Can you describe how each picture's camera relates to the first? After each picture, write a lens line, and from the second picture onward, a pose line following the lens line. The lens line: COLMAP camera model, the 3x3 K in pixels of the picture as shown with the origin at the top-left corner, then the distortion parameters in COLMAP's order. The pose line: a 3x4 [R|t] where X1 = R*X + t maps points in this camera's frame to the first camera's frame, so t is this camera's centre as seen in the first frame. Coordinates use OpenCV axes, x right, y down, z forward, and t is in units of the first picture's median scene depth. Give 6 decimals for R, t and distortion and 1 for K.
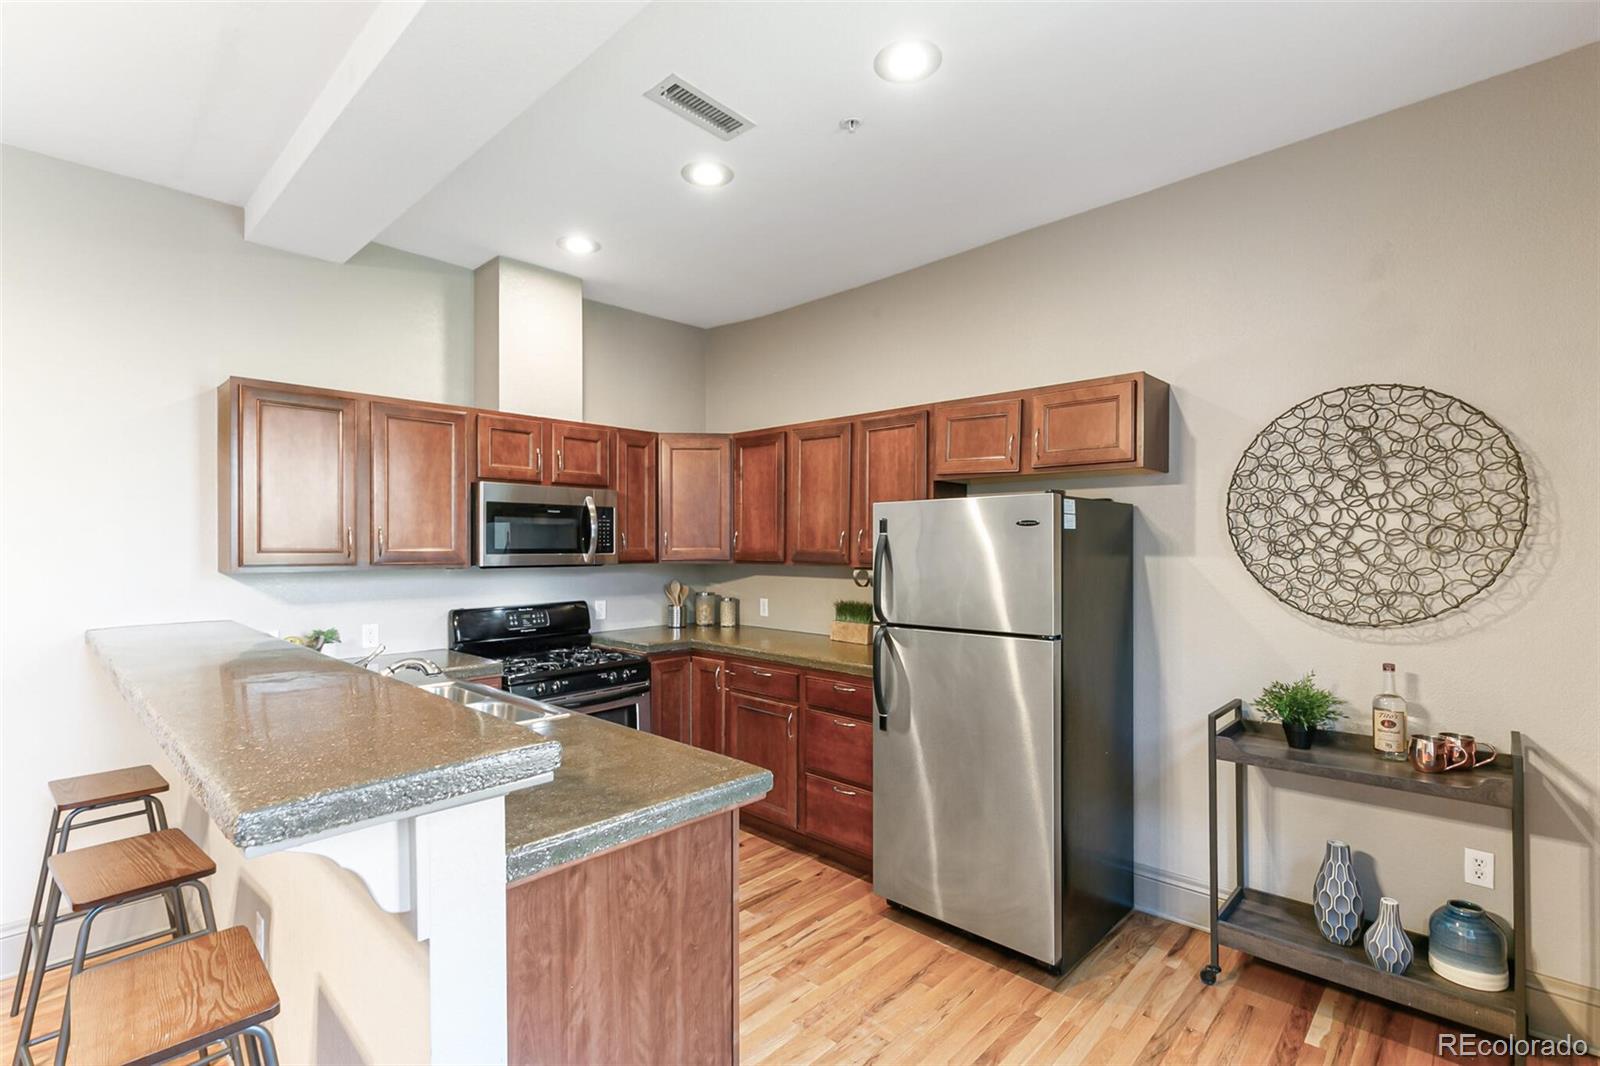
lens RADIAL K [[737.1, 0, 802.0], [0, 737.1, 546.2], [0, 0, 1]] dist [0.002240, 0.000187]
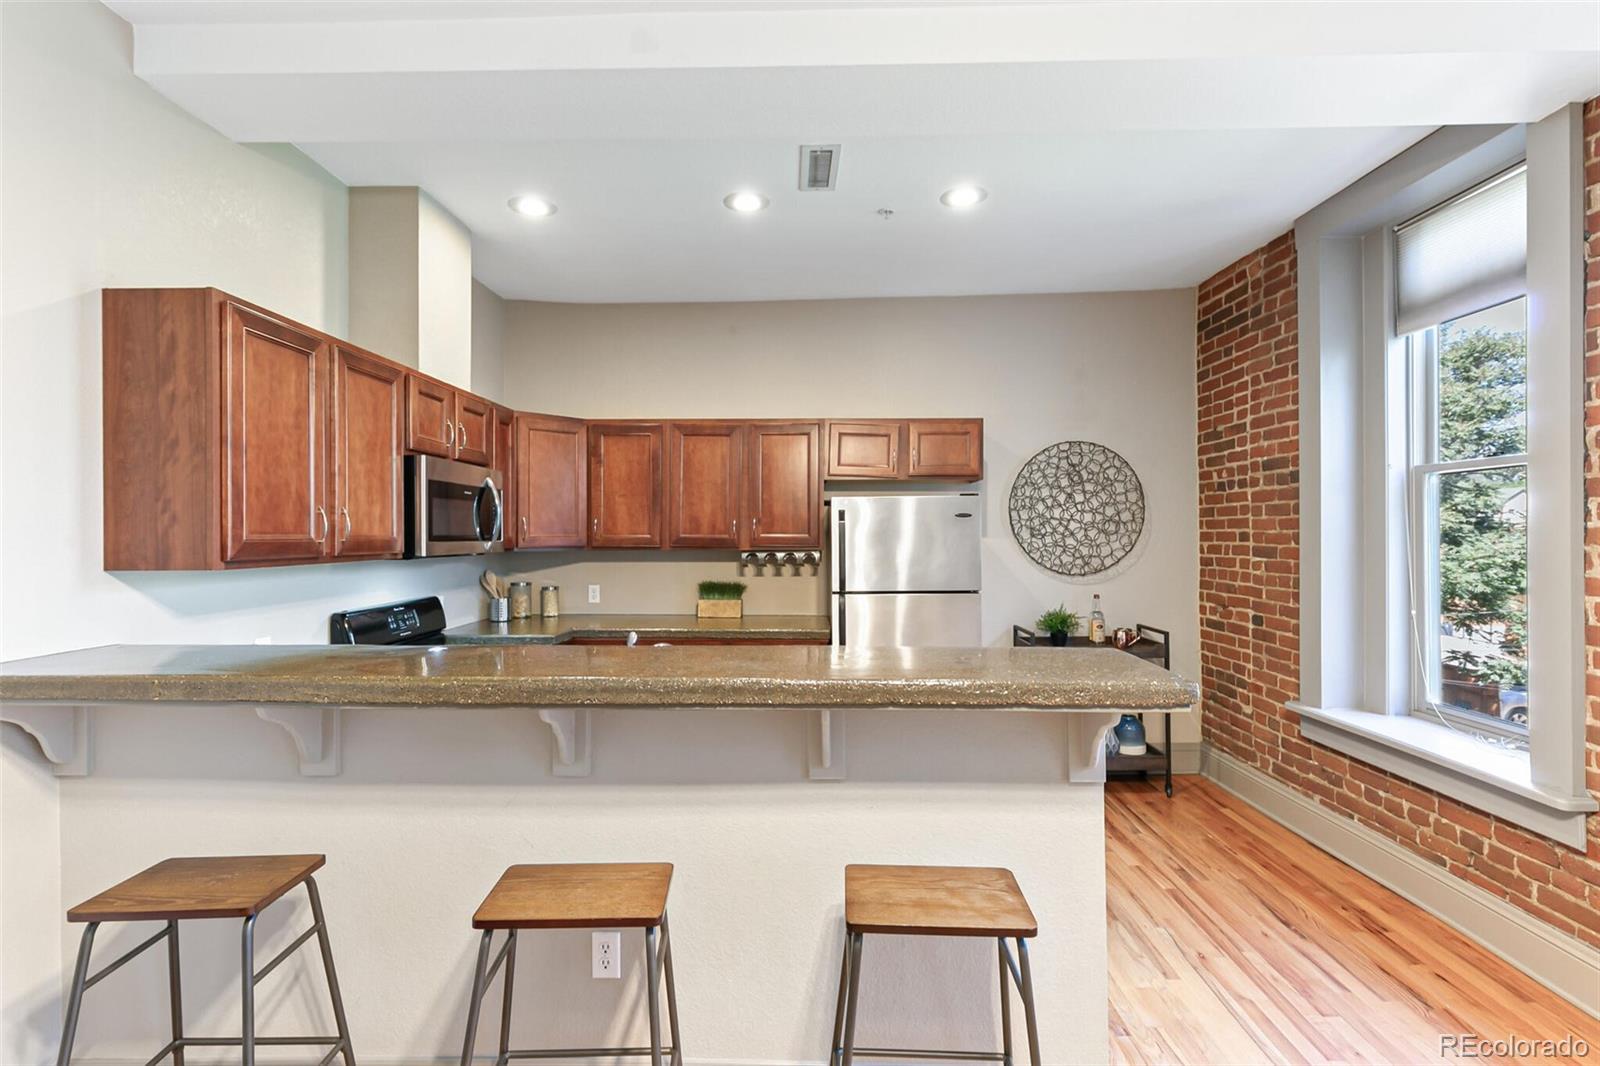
lens RADIAL K [[751.4, 0, 800.0], [0, 751.4, 533.0], [0, 0, 1]] dist [0.004358, -0.000024]
pose [[0.737850, -0.001993, 0.674962, -0.819287], [0.004250, 0.999990, -0.001693, 0.004454], [-0.674952, 0.004118, 0.737851, 0.089239]]
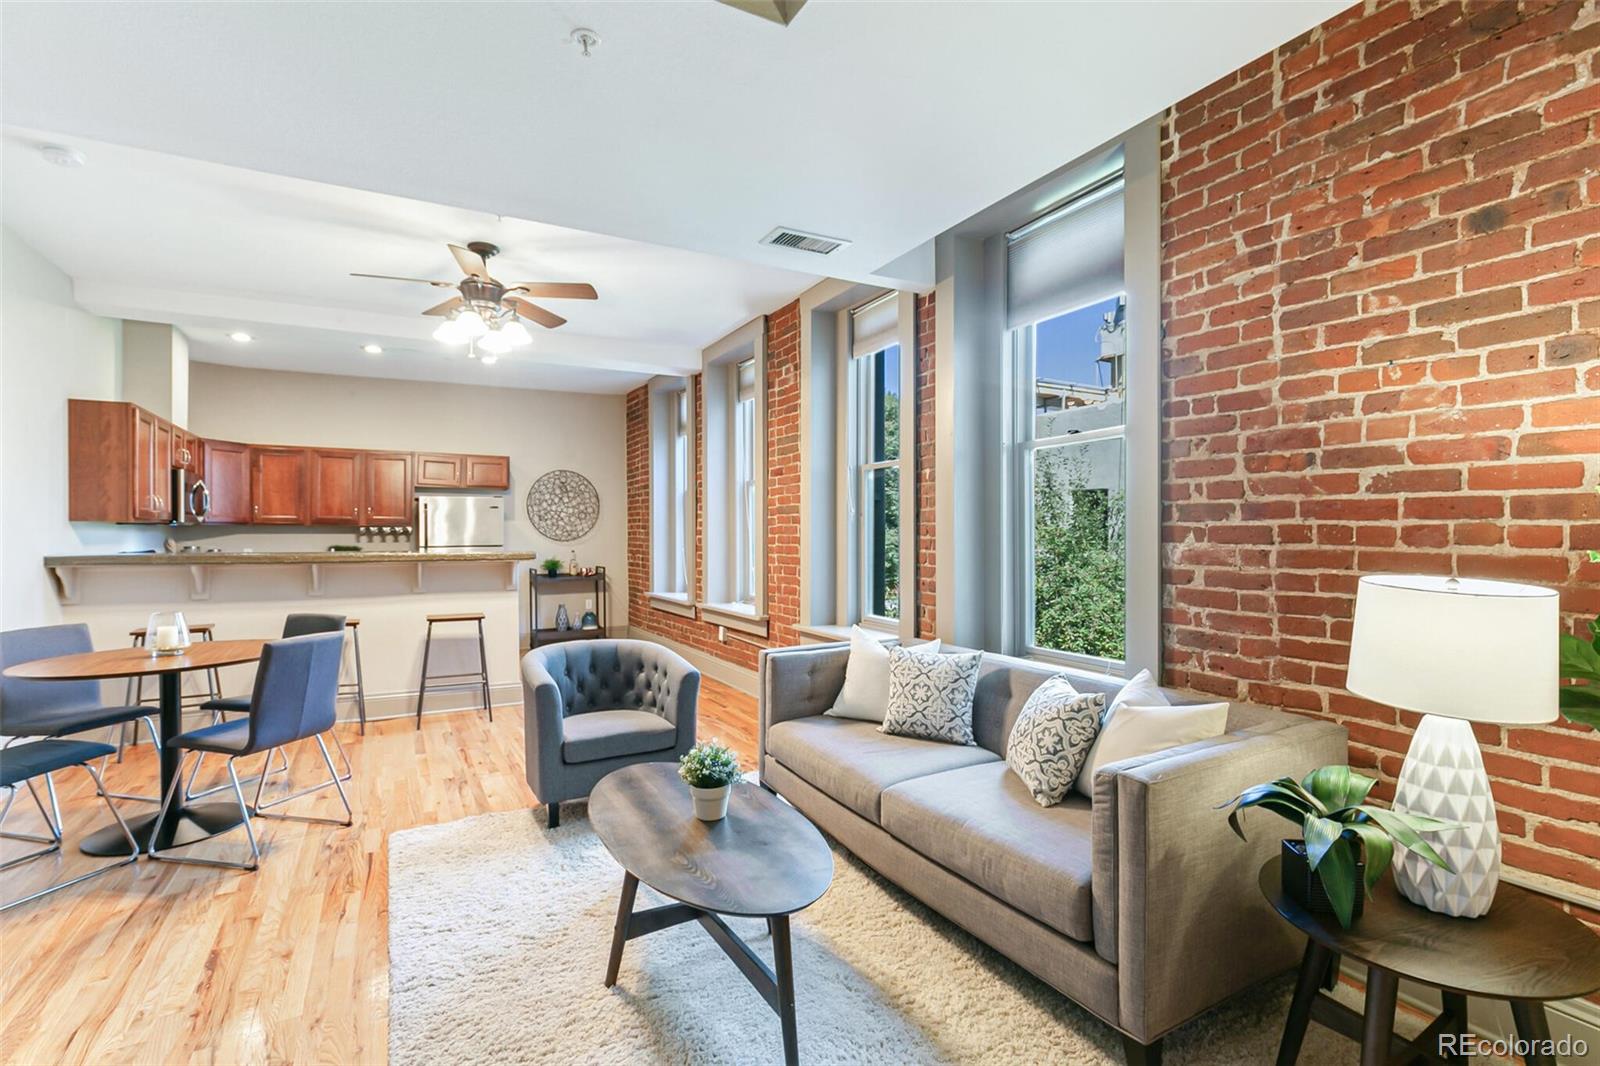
lens RADIAL K [[751.4, 0, 800.0], [0, 751.4, 533.0], [0, 0, 1]] dist [0.004358, -0.000024]
pose [[0.307695, 0.000529, 0.951485, -1.861142], [0.003042, 0.999994, -0.001540, 0.067741], [-0.951480, 0.003368, 0.307691, -0.930184]]
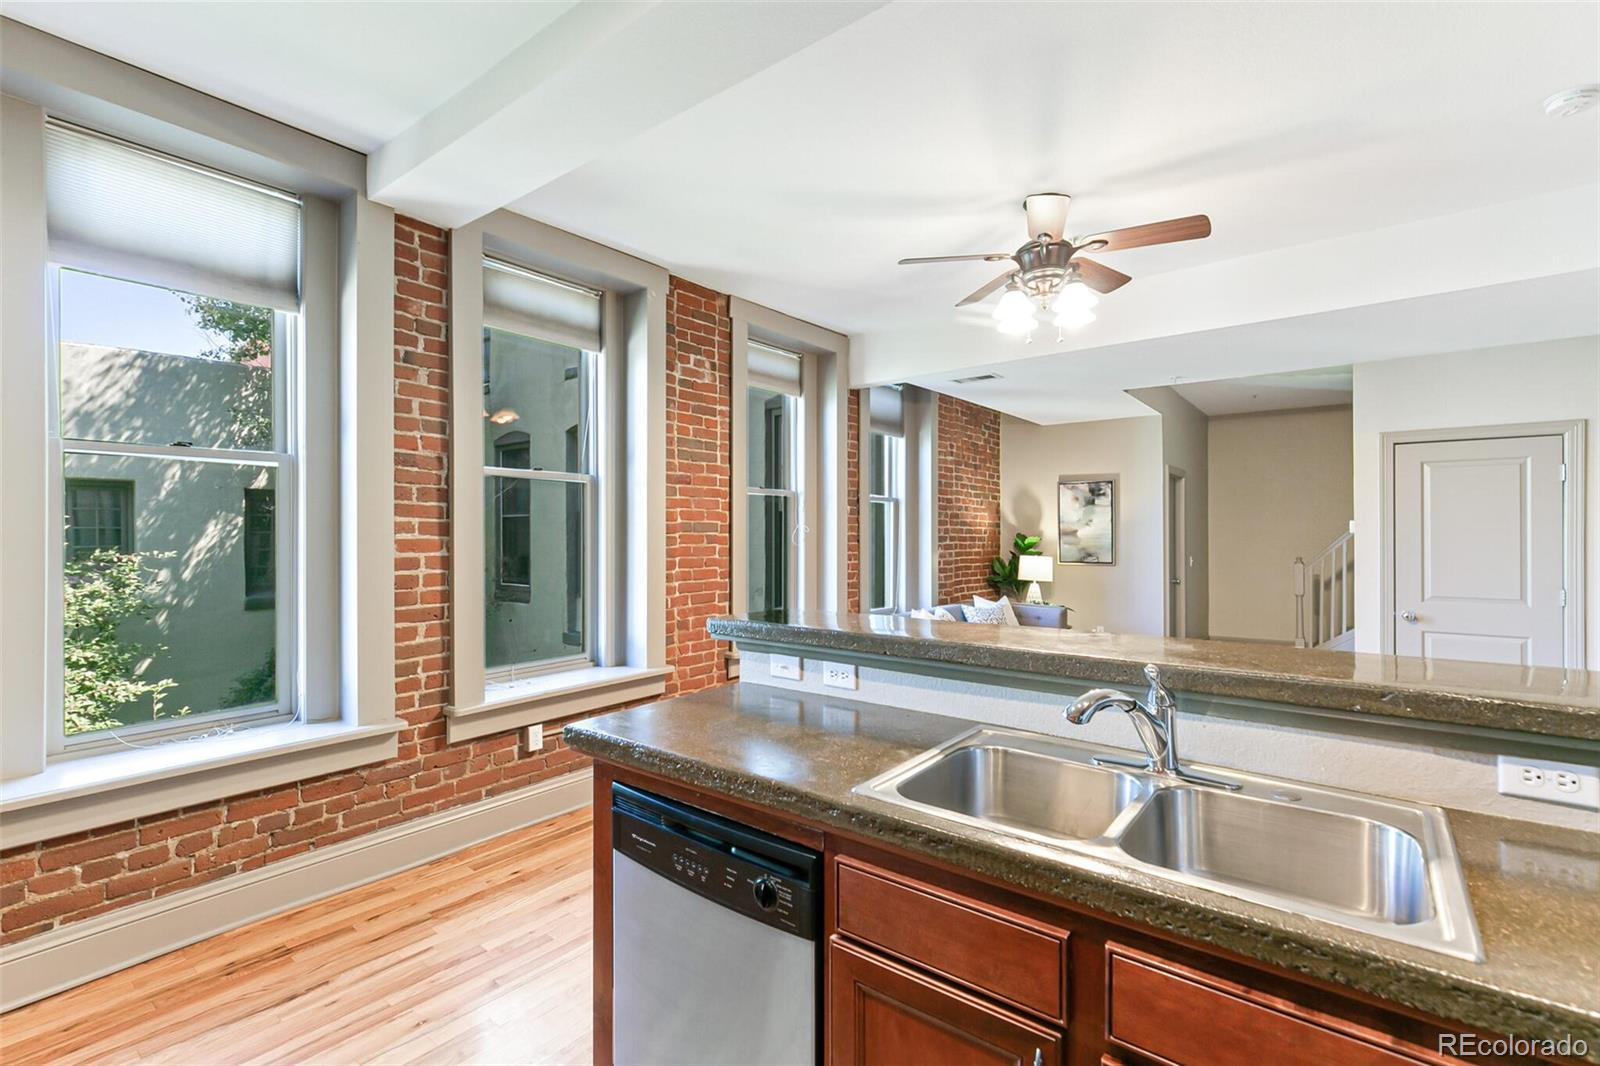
lens RADIAL K [[725.0, 0, 791.1], [0, 725.0, 528.6], [0, 0, 1]] dist [0.003140, 0.000242]
pose [[-0.996598, 0.002355, -0.082378, -0.170805], [0.002576, 0.999993, -0.002574, 0.014262], [0.082372, -0.002778, -0.996598, 1.193937]]
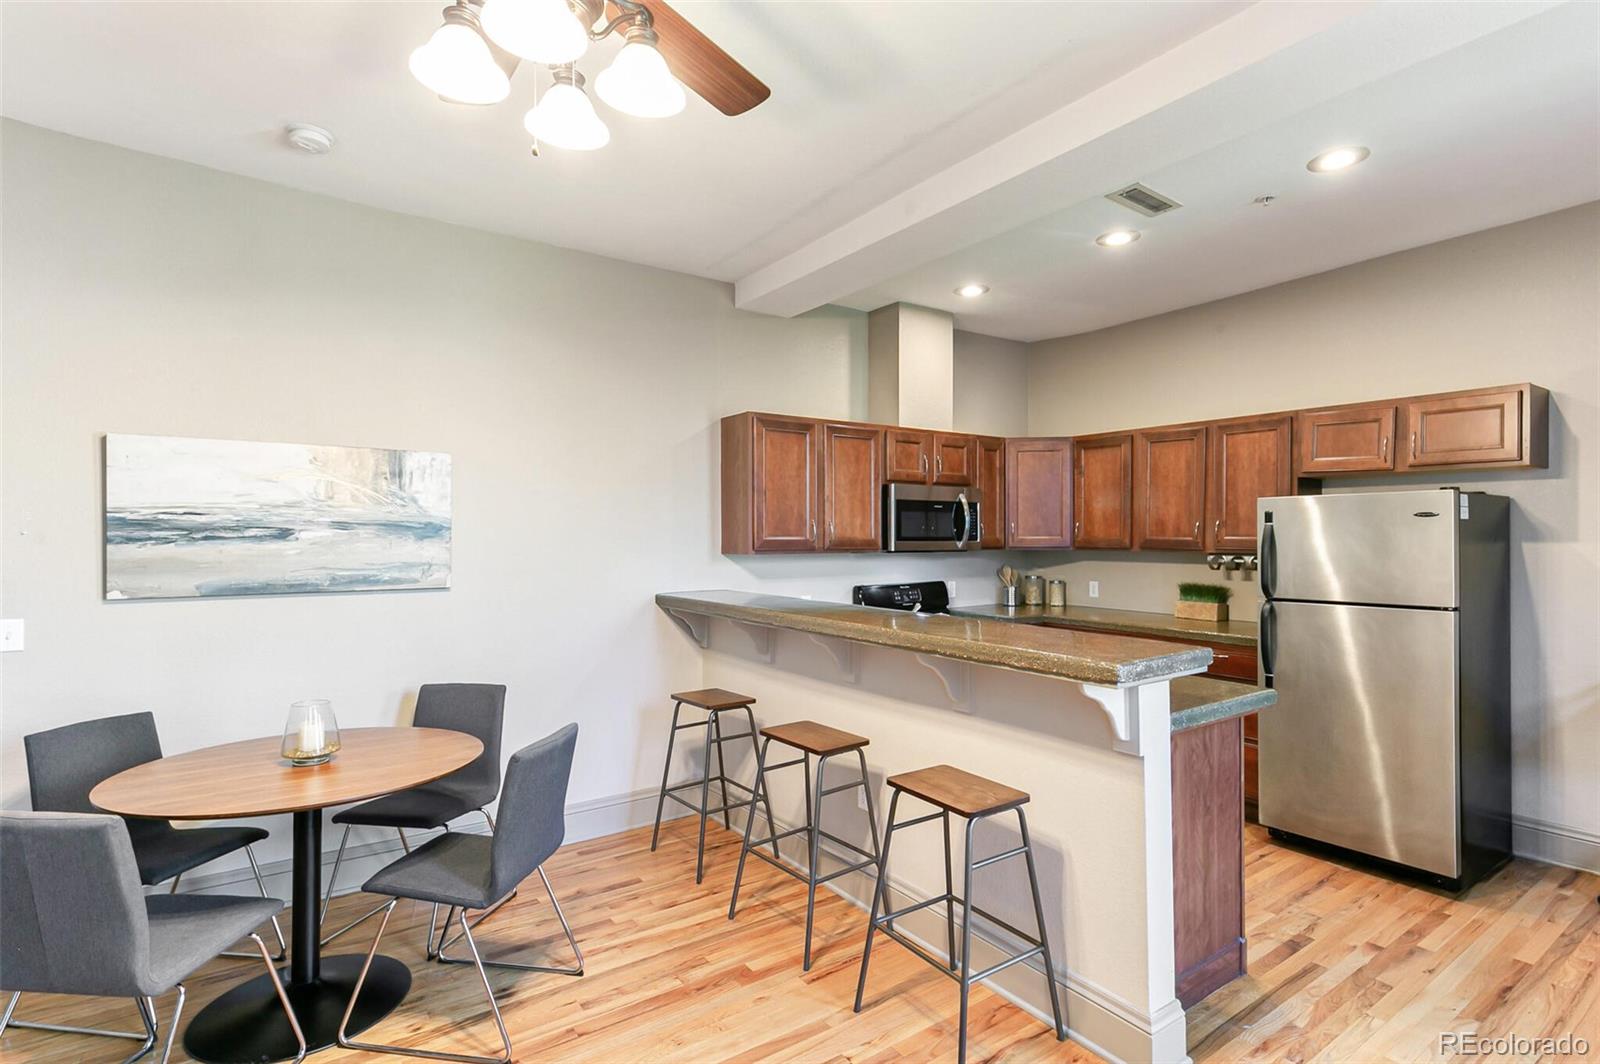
lens RADIAL K [[787.3, 0, 804.1], [0, 787.3, 536.2], [0, 0, 1]] dist [0.006487, -0.000383]
pose [[0.980233, -0.001288, -0.197843, -0.377894], [0.001204, 0.999999, -0.000547, 0.003026], [0.197844, 0.000298, 0.980234, -0.409643]]
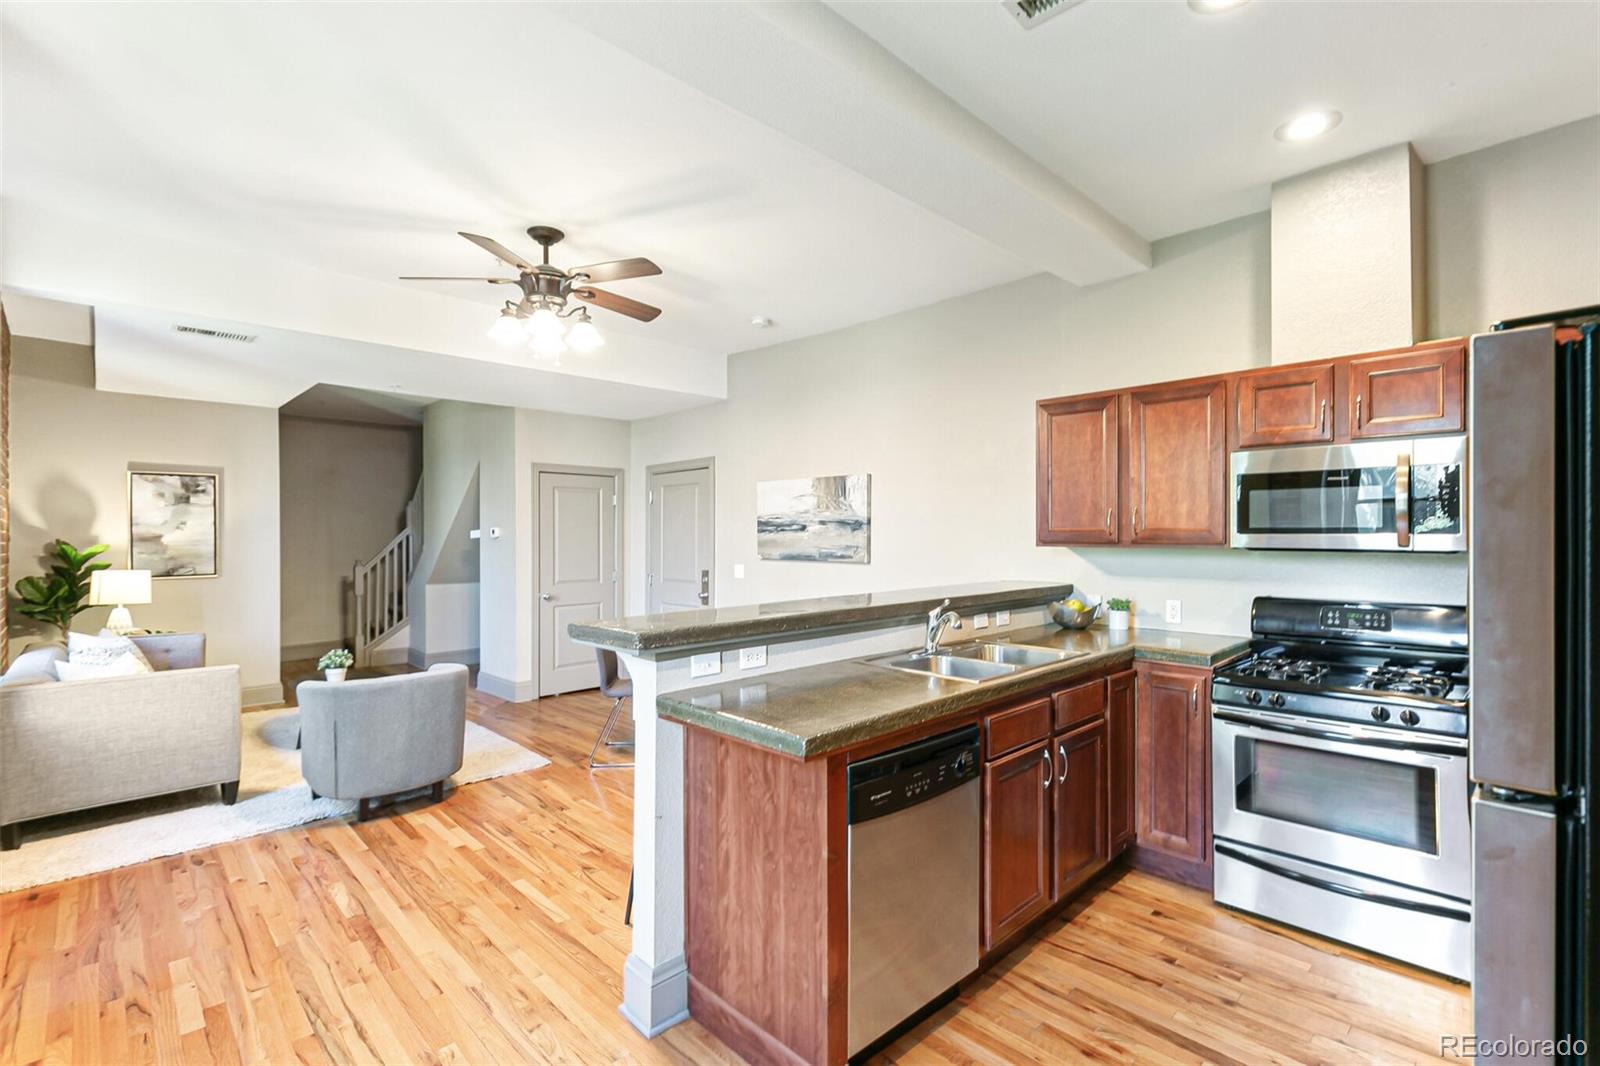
lens RADIAL K [[740.2, 0, 802.7], [0, 740.2, 530.4], [0, 0, 1]] dist [0.002805, 0.000080]
pose [[-0.055324, -0.003822, -0.998461, 0.565676], [0.000268, 0.999993, -0.003842, 0.011854], [0.998468, -0.000480, -0.055322, 0.606940]]
